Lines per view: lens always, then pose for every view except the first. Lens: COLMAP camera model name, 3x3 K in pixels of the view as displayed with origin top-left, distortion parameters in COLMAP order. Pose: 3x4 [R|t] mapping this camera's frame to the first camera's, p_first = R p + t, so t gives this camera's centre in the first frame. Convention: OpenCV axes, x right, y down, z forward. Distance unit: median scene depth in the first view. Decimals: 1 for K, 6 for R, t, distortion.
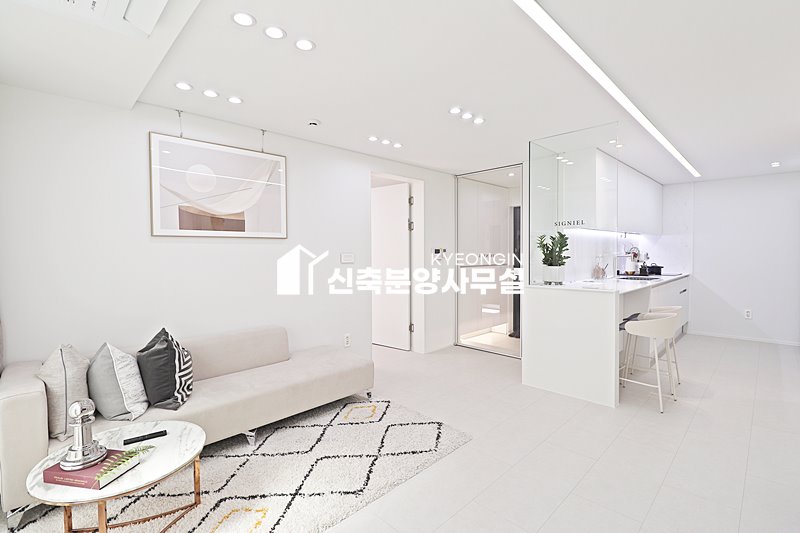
lens RADIAL K [[369.9, 0, 400.6], [0, 369.9, 262.6], [0, 0, 1]] dist [0.002427, -0.014573]
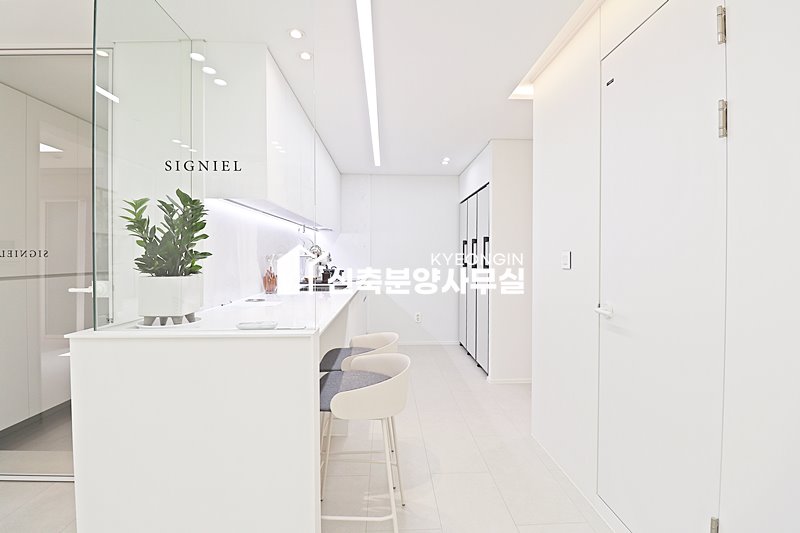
lens RADIAL K [[369.9, 0, 400.6], [0, 369.9, 262.6], [0, 0, 1]] dist [0.002427, -0.014573]
pose [[0.672240, -0.006642, 0.740304, 0.221679], [0.016698, 0.999841, -0.006191, 0.000604], [-0.740145, 0.016524, 0.672244, 0.423439]]
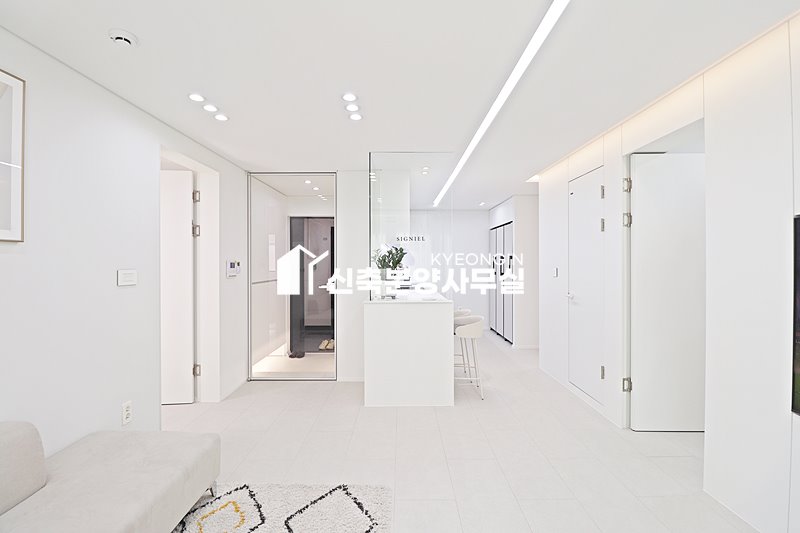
lens RADIAL K [[369.9, 0, 400.6], [0, 369.9, 262.6], [0, 0, 1]] dist [0.002427, -0.014573]
pose [[0.698865, 0.003196, 0.715247, -0.223557], [0.018717, 0.999566, -0.022755, -0.012022], [-0.715009, 0.029290, 0.698501, 0.212839]]
